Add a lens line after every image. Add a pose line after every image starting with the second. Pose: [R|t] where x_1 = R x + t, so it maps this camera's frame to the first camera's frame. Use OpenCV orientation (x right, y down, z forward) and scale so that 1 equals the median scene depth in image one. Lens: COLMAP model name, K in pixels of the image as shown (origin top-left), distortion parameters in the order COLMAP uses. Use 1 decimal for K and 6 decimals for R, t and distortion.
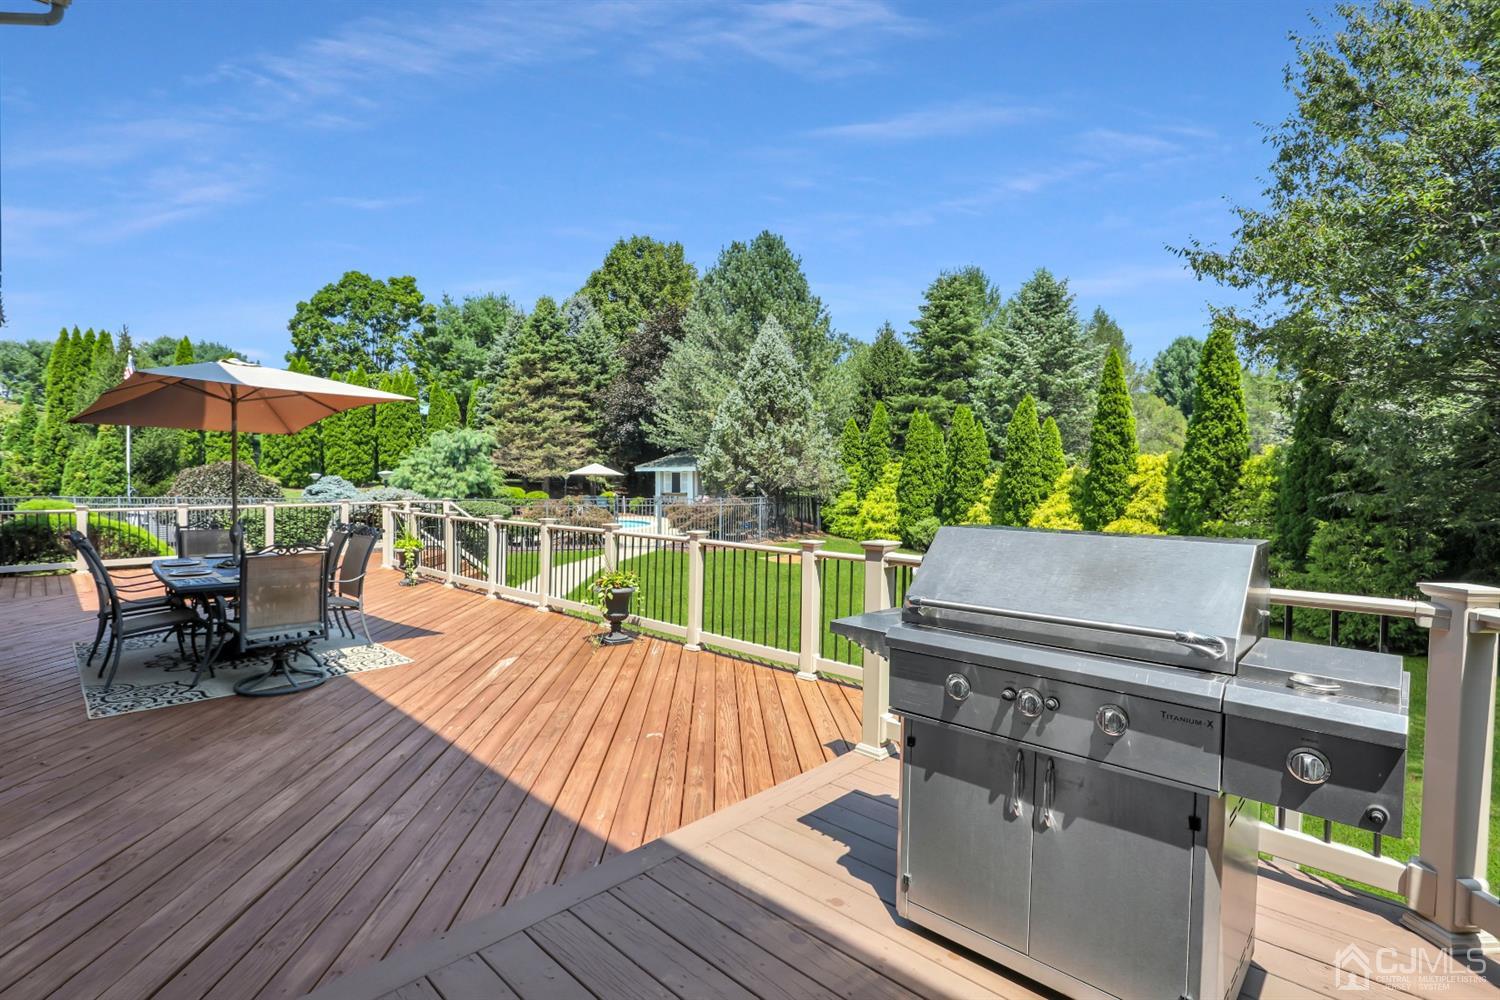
lens RADIAL K [[730.8, 0, 742.7], [0, 730.8, 493.2], [0, 0, 1]] dist [-0.052818, 0.022550]
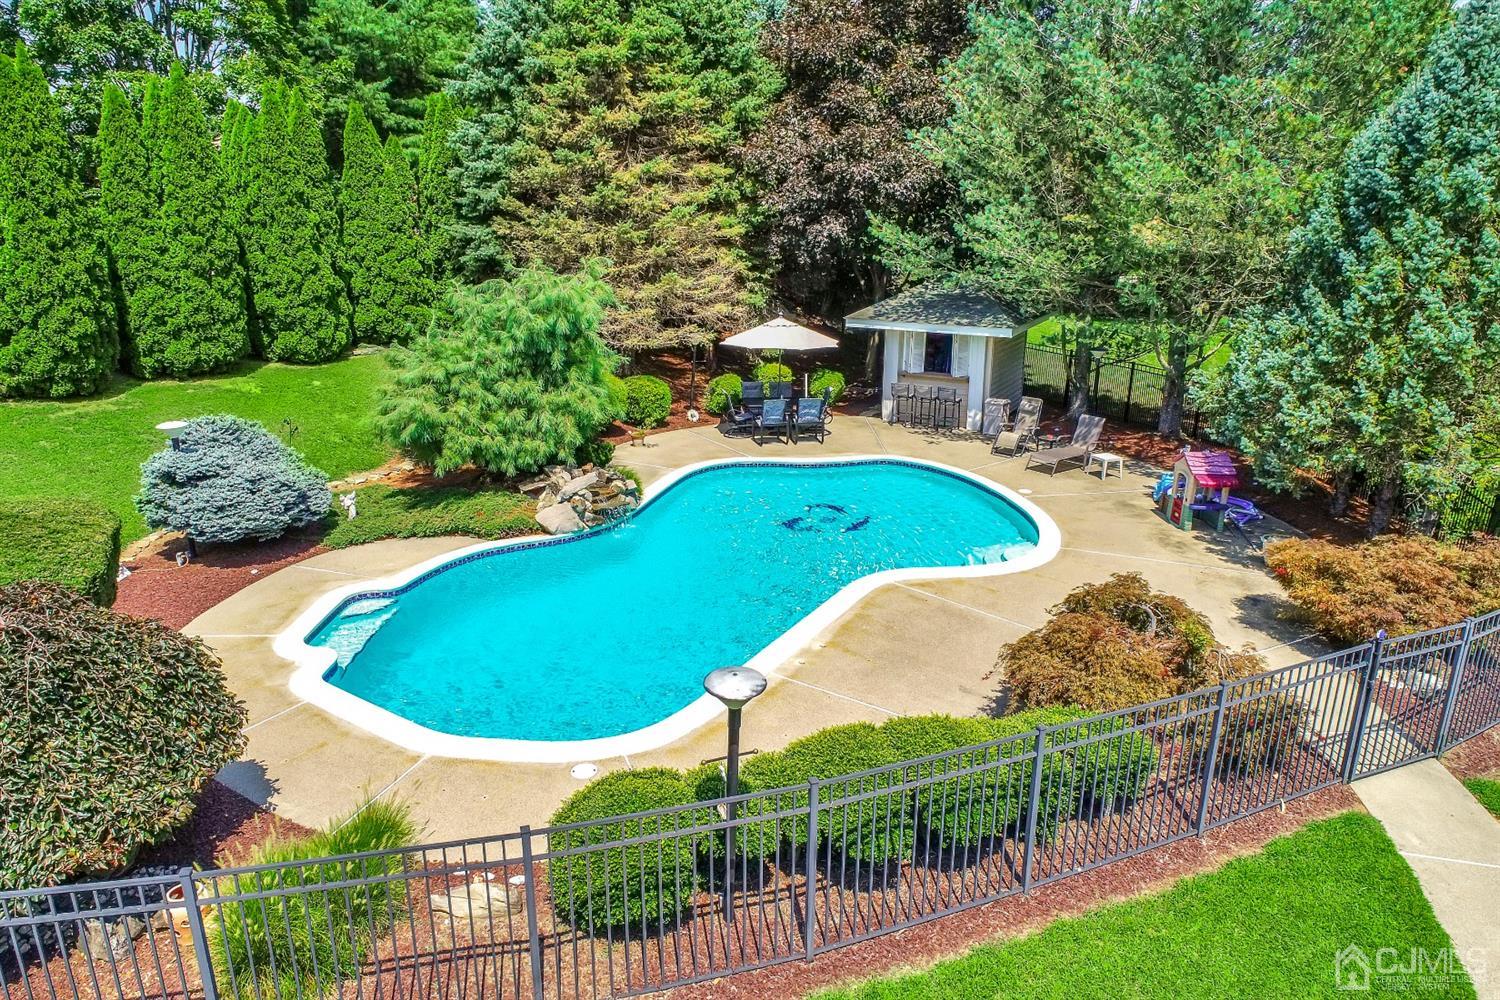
lens RADIAL K [[1014.8, 0, 761.6], [0, 1014.8, 497.8], [0, 0, 1]] dist [0.022018, -0.010344]
pose [[0.993373, -0.029941, 0.110969, -0.360344], [-0.000472, 0.964402, 0.264441, -0.125319], [-0.114937, -0.262740, 0.957996, 0.468079]]
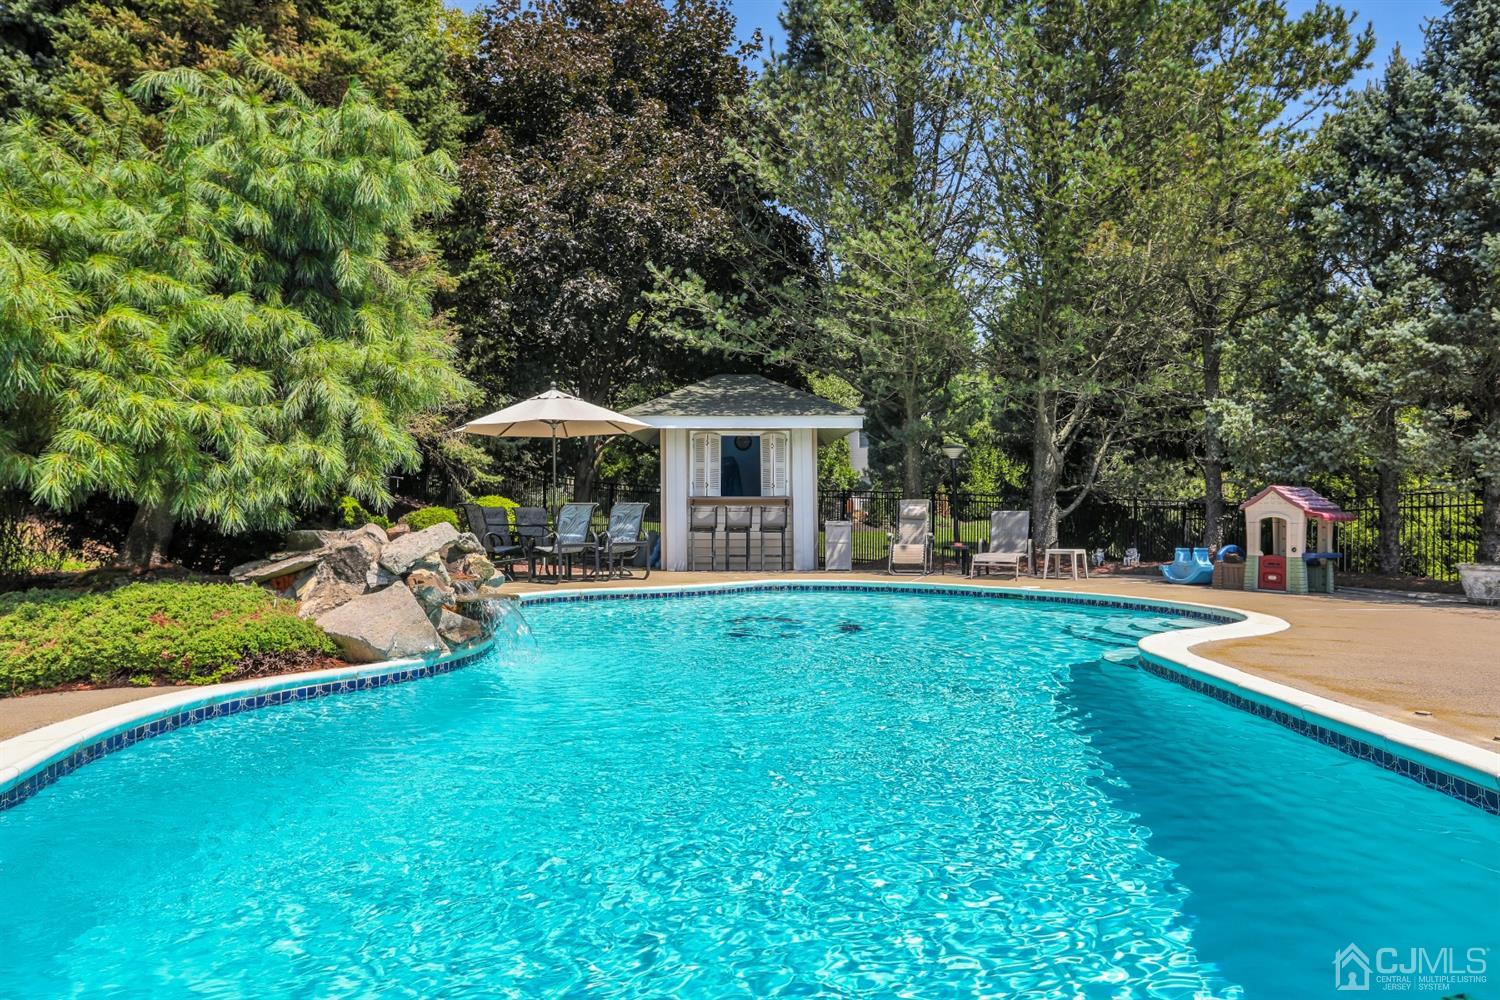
lens RADIAL K [[1058.9, 0, 742.4], [0, 1058.9, 480.2], [0, 0, 1]] dist [0.011895, 0.002851]
pose [[0.810480, 0.011372, 0.585656, -0.484156], [0.017686, 0.998881, -0.043870, 0.017173], [-0.585499, 0.045914, 0.809372, 0.787488]]
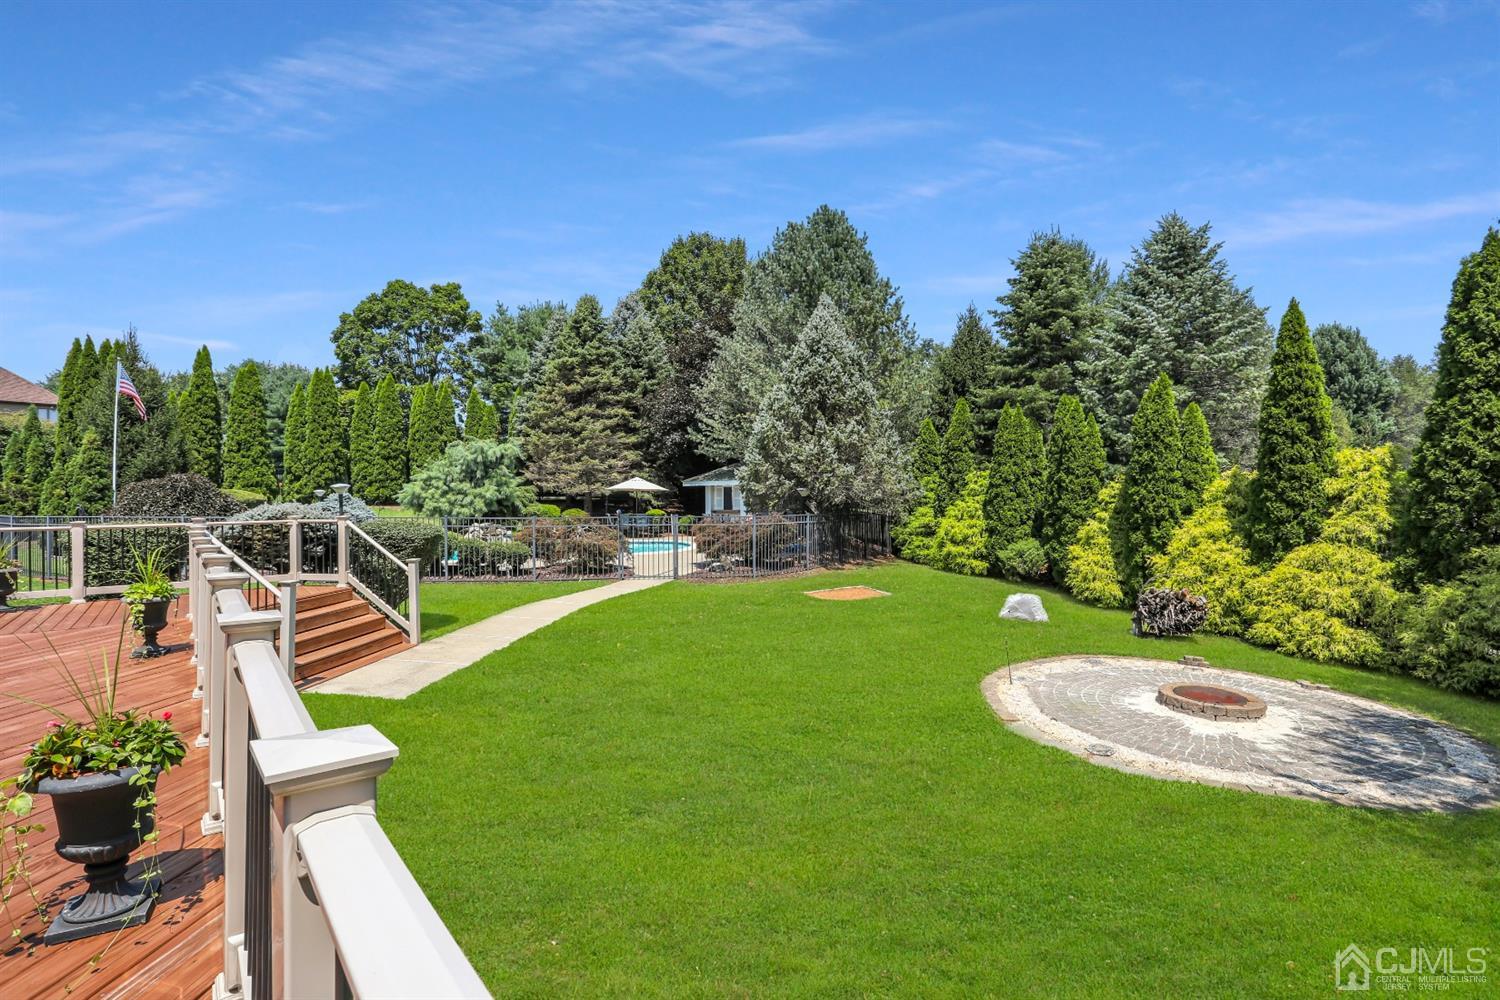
lens RADIAL K [[730.8, 0, 745.4], [0, 730.8, 494.0], [0, 0, 1]] dist [-0.052818, 0.022550]
pose [[0.993268, -0.007219, -0.115614, 0.041094], [0.004455, 0.999699, -0.024145, 0.002133], [0.115753, 0.023468, 0.993001, 0.164584]]
